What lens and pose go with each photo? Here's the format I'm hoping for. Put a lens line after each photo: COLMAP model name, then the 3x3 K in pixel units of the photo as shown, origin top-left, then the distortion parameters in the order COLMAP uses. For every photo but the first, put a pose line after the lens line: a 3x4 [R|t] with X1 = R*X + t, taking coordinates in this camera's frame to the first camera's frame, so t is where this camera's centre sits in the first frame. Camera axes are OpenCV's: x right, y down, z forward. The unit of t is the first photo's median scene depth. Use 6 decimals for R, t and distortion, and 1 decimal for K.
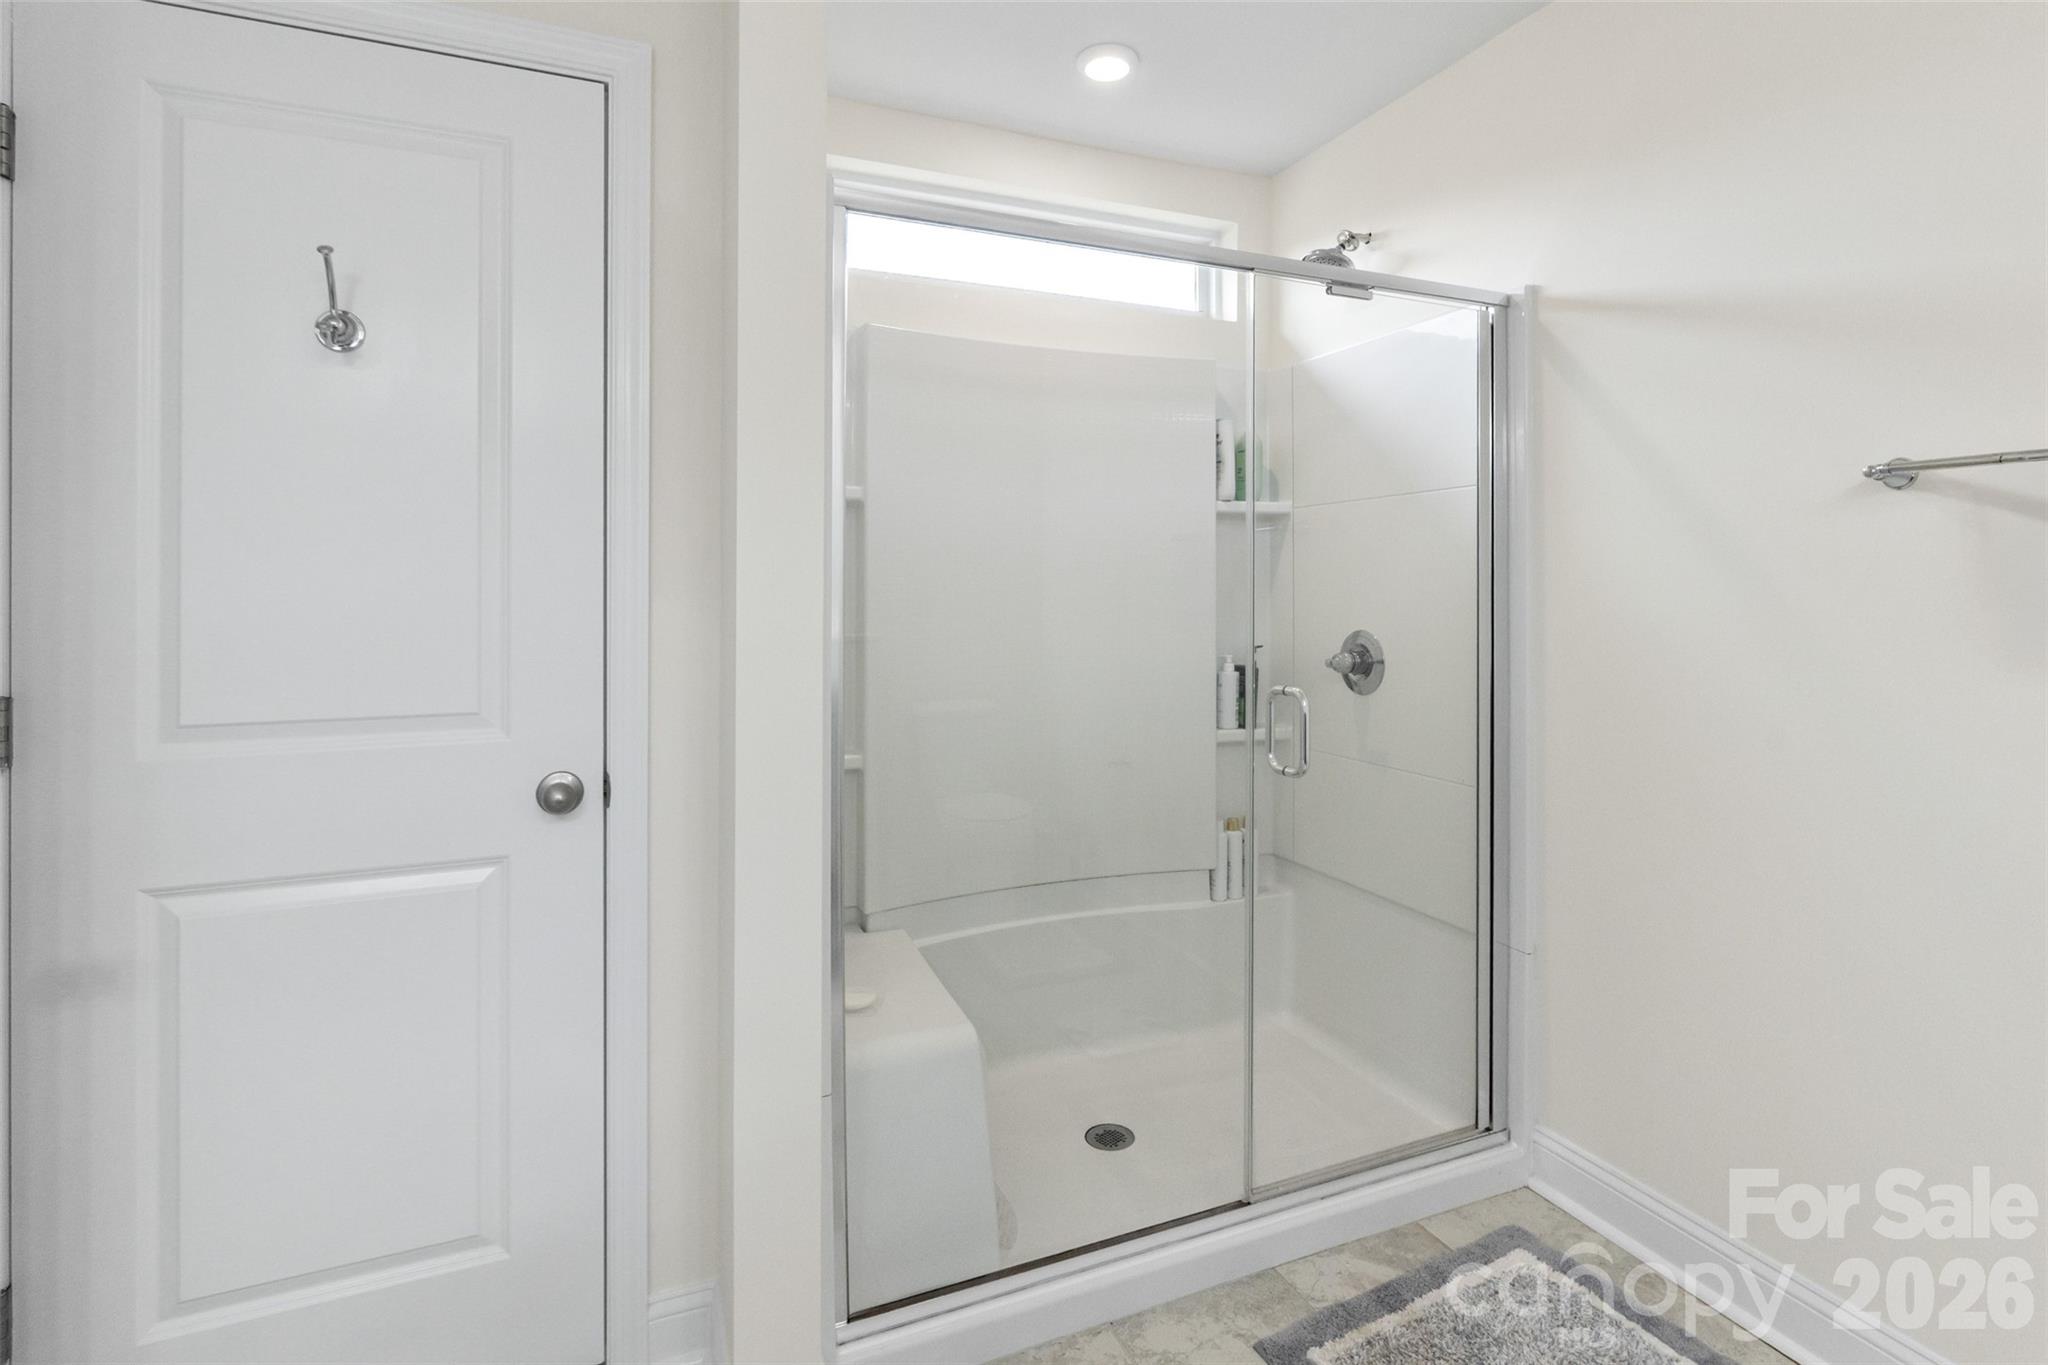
lens RADIAL K [[986.9, 0, 1024.1], [0, 986.9, 585.1], [0, 0, 1]] dist [-0.002514, -0.000325]
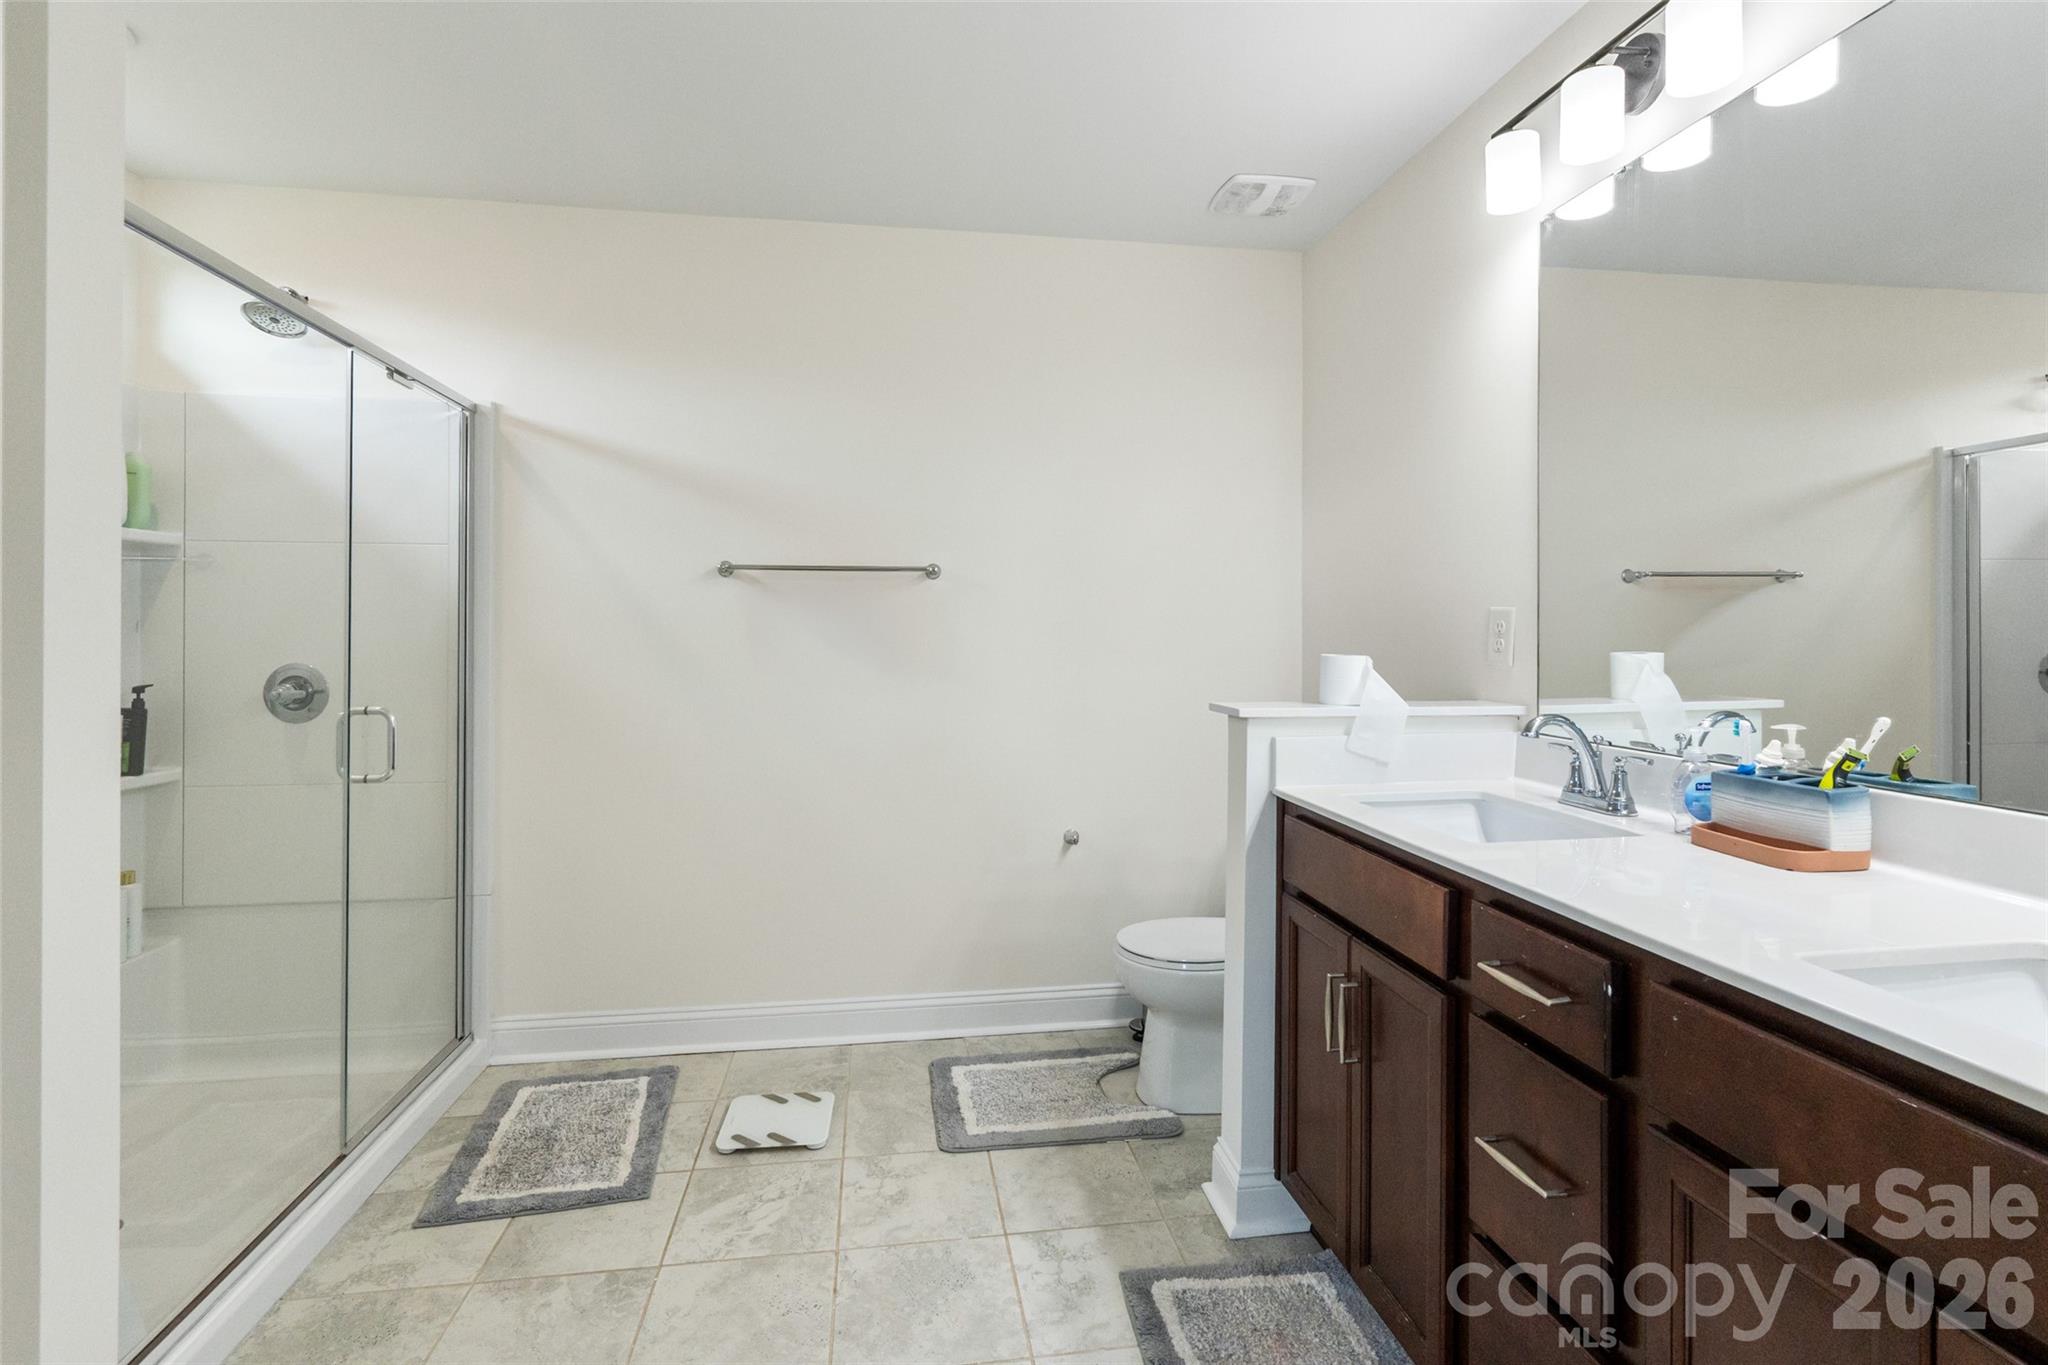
lens RADIAL K [[974.4, 0, 1037.7], [0, 974.4, 650.3], [0, 0, 1]] dist [-0.002816, -0.000003]
pose [[0.228445, -0.011890, 0.973484, -0.663606], [-0.010055, 0.999843, 0.014571, 0.010674], [-0.973505, -0.013117, 0.228290, -0.039359]]
